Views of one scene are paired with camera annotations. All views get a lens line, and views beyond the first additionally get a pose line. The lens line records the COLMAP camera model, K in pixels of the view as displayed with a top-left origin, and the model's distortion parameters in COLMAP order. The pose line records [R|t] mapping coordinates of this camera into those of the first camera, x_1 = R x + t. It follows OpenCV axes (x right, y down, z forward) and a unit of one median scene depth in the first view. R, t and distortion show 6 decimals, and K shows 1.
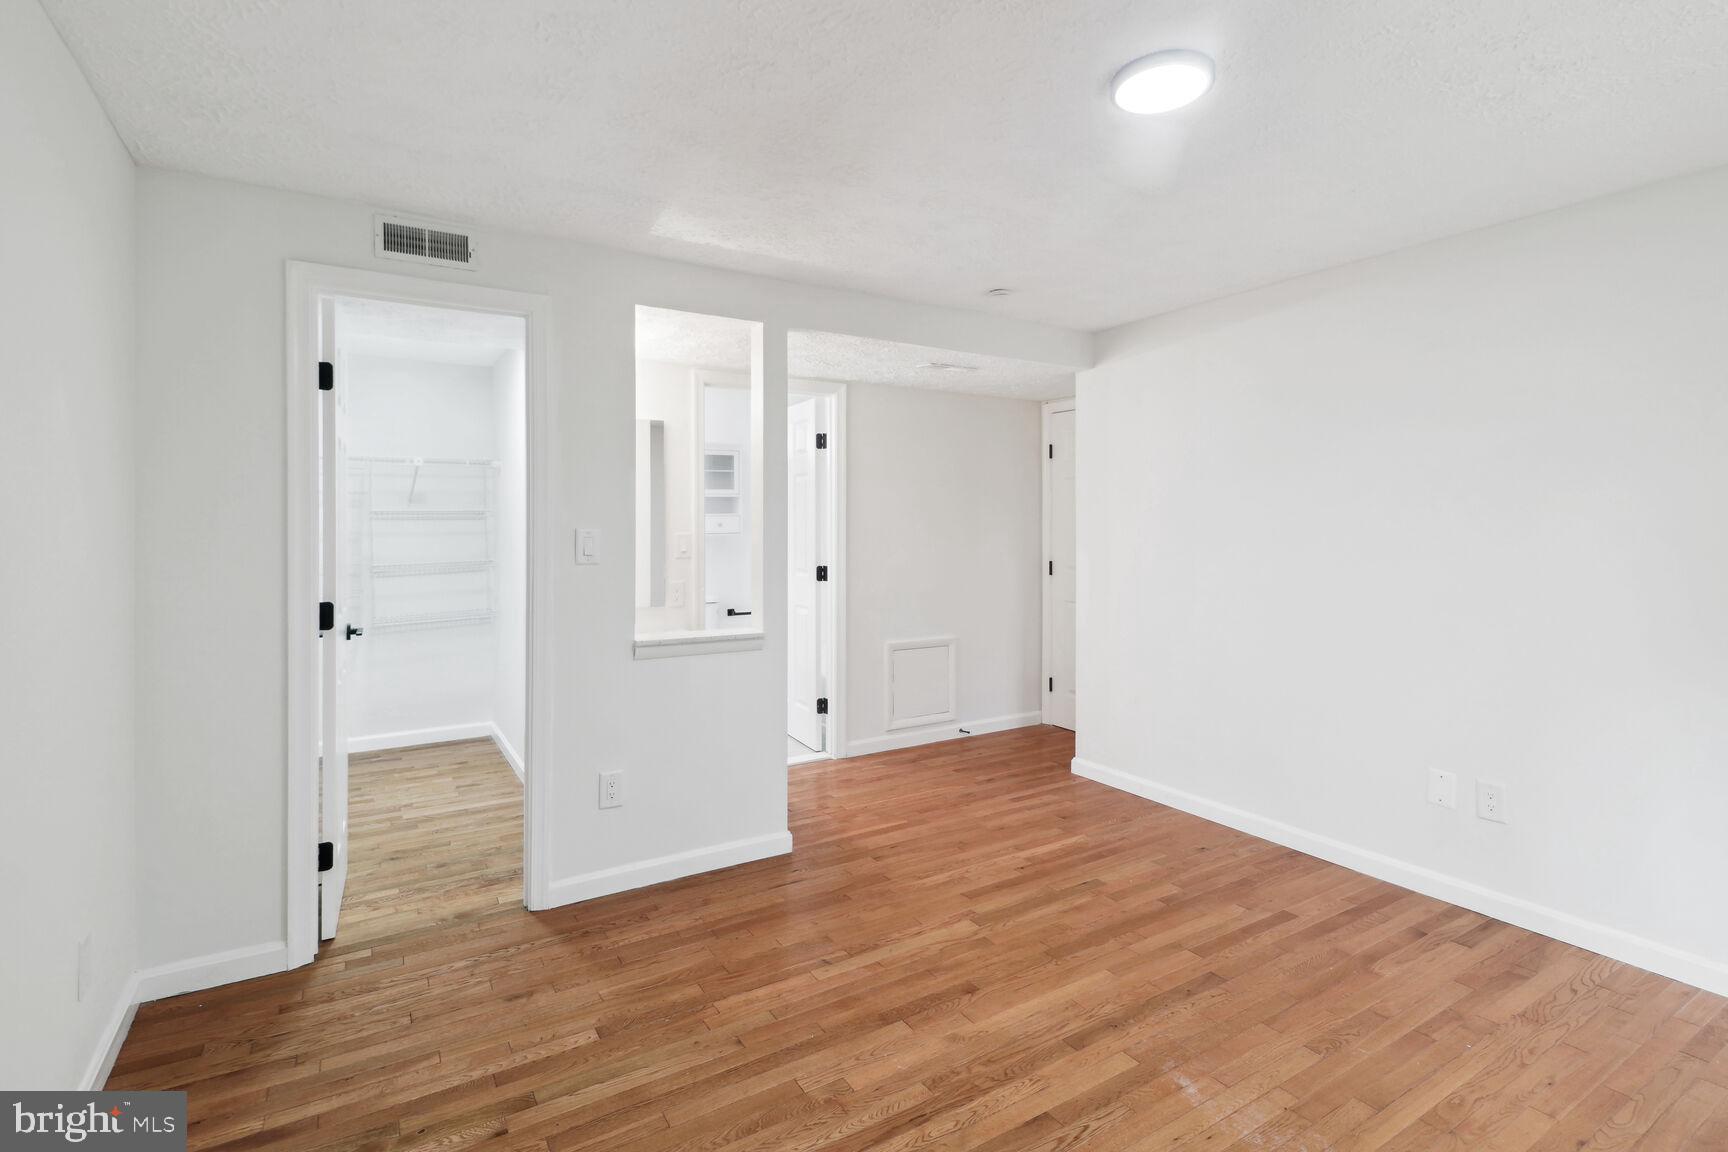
lens RADIAL K [[831.6, 0, 865.2], [0, 831.6, 522.9], [0, 0, 1]] dist [0.028143, -0.011141]
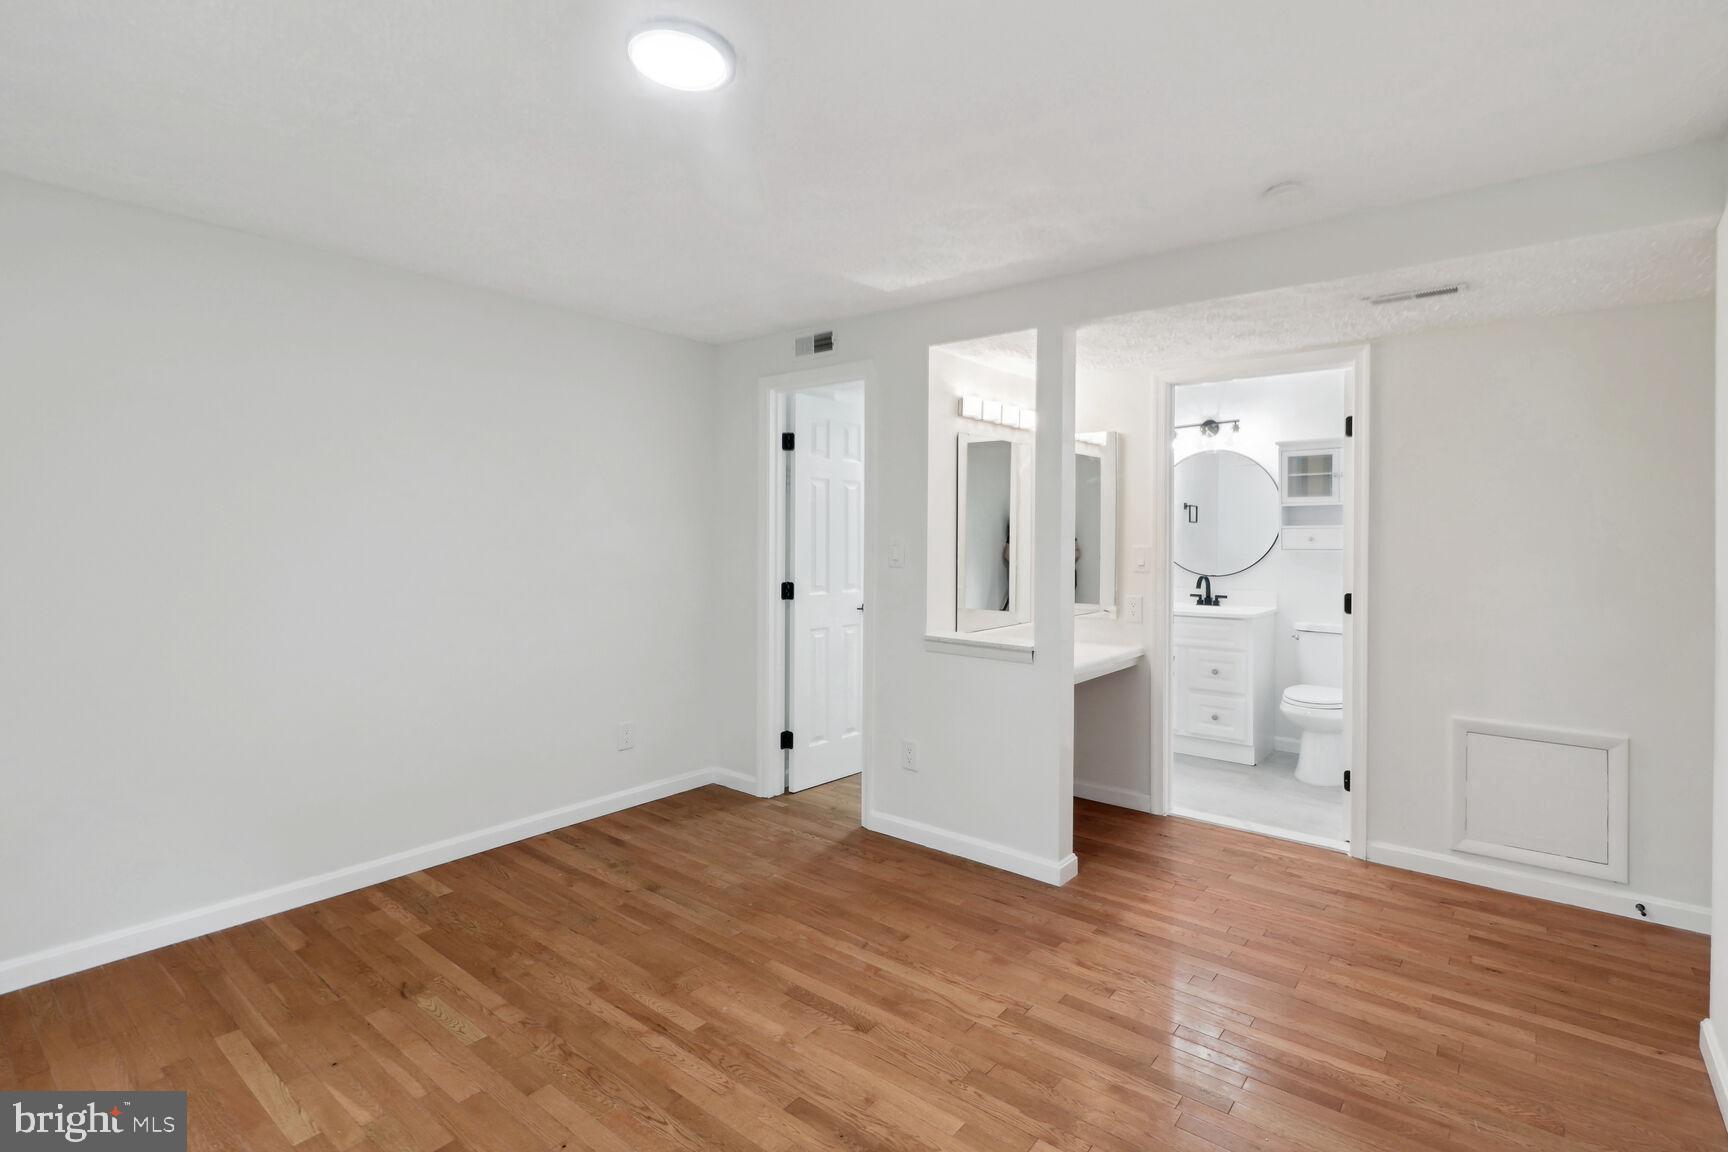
lens RADIAL K [[822.6, 0, 878.0], [0, 822.6, 541.0], [0, 0, 1]] dist [0.027672, -0.010691]
pose [[0.338835, 0.010293, -0.940789, 0.899267], [-0.005297, 0.999945, 0.009033, -0.000535], [0.940831, 0.001923, 0.338871, 0.624665]]
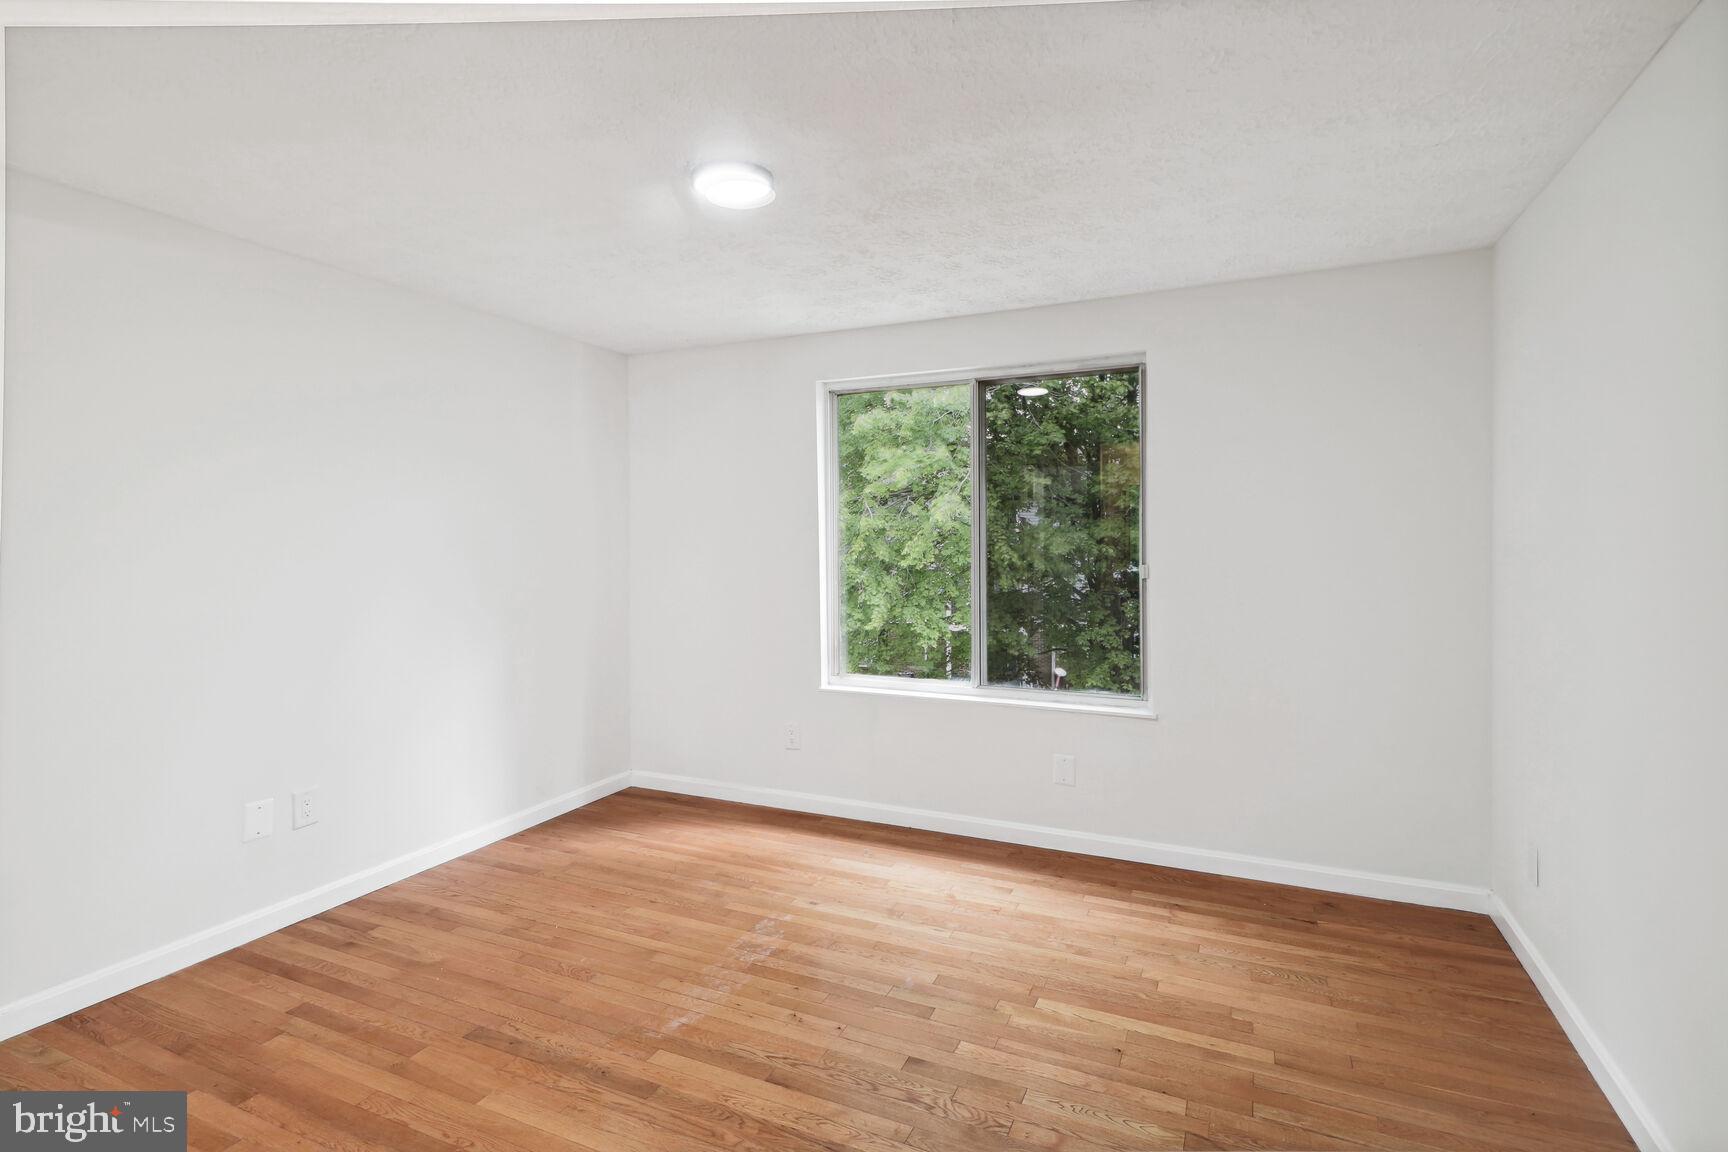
lens RADIAL K [[822.6, 0, 878.0], [0, 822.6, 541.0], [0, 0, 1]] dist [0.027672, -0.010691]
pose [[-0.559113, 0.005025, 0.829076, -0.533247], [0.004293, 0.999986, -0.003166, 0.010319], [-0.829080, 0.001789, -0.559127, 1.048458]]
